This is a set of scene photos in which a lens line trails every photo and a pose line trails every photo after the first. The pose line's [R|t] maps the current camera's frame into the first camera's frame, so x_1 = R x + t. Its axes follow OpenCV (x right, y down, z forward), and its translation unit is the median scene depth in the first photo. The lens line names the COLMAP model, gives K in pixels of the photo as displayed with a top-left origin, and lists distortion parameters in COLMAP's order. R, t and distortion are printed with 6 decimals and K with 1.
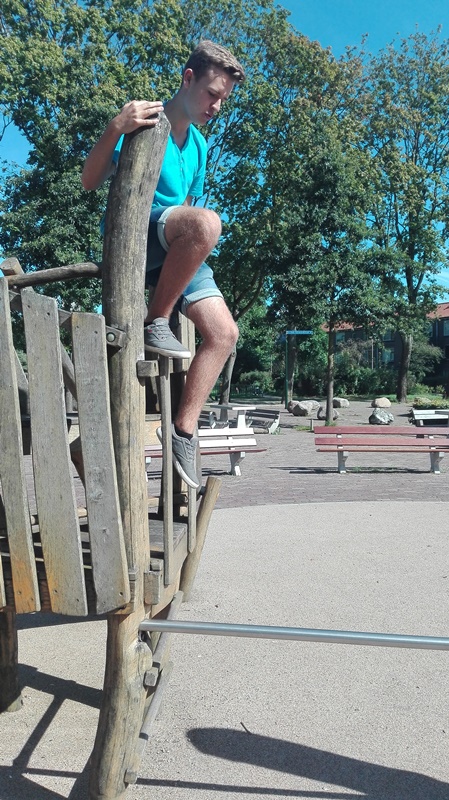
lens RADIAL K [[703.6, 0, 215.3], [0, 703.6, 415.9], [0, 0, 1]] dist [0.073893, -0.144944]
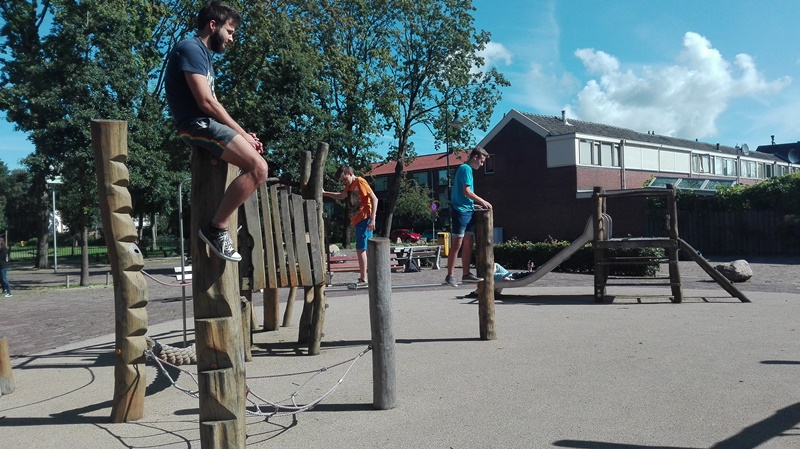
lens RADIAL K [[703.6, 0, 396.8], [0, 703.6, 222.1], [0, 0, 1]] dist [0.073893, -0.144944]
pose [[0.940597, -0.025379, 0.338576, -0.093845], [0.048591, 0.996999, -0.060257, 0.018716], [-0.336031, 0.073130, 0.939008, -0.230175]]
